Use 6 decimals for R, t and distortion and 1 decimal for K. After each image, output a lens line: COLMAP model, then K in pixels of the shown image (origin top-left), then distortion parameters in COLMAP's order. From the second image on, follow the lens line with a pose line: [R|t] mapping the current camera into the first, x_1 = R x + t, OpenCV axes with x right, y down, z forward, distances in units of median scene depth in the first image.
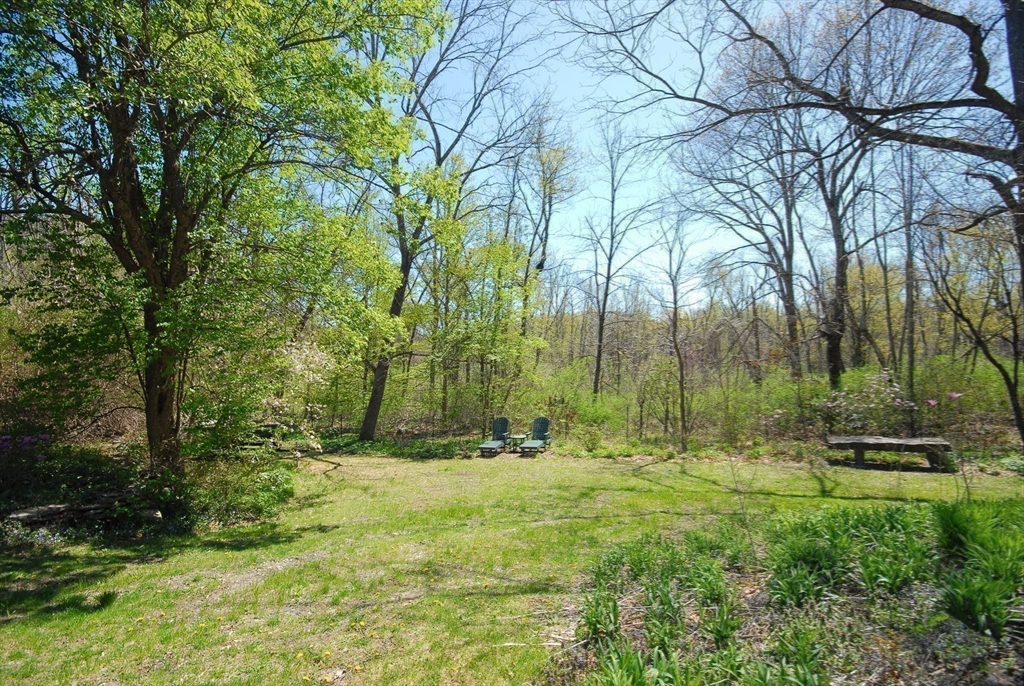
lens RADIAL K [[470.9, 0, 512.0], [0, 470.9, 343.0], [0, 0, 1]] dist [0.004373, 0.000420]
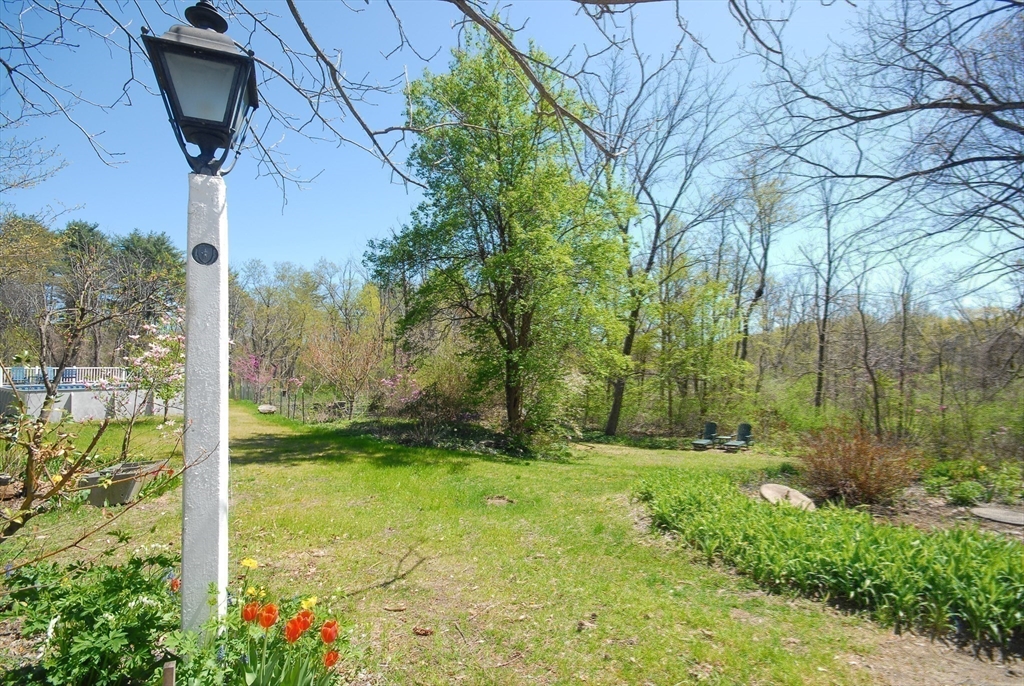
lens RADIAL K [[449.7, 0, 512.0], [0, 449.7, 343.0], [0, 0, 1]] dist [-0.000336, -0.000221]
pose [[0.873591, -0.037742, -0.485194, 0.085576], [0.021967, 0.999030, -0.038160, -0.021770], [0.486164, 0.022678, 0.873573, -0.292264]]
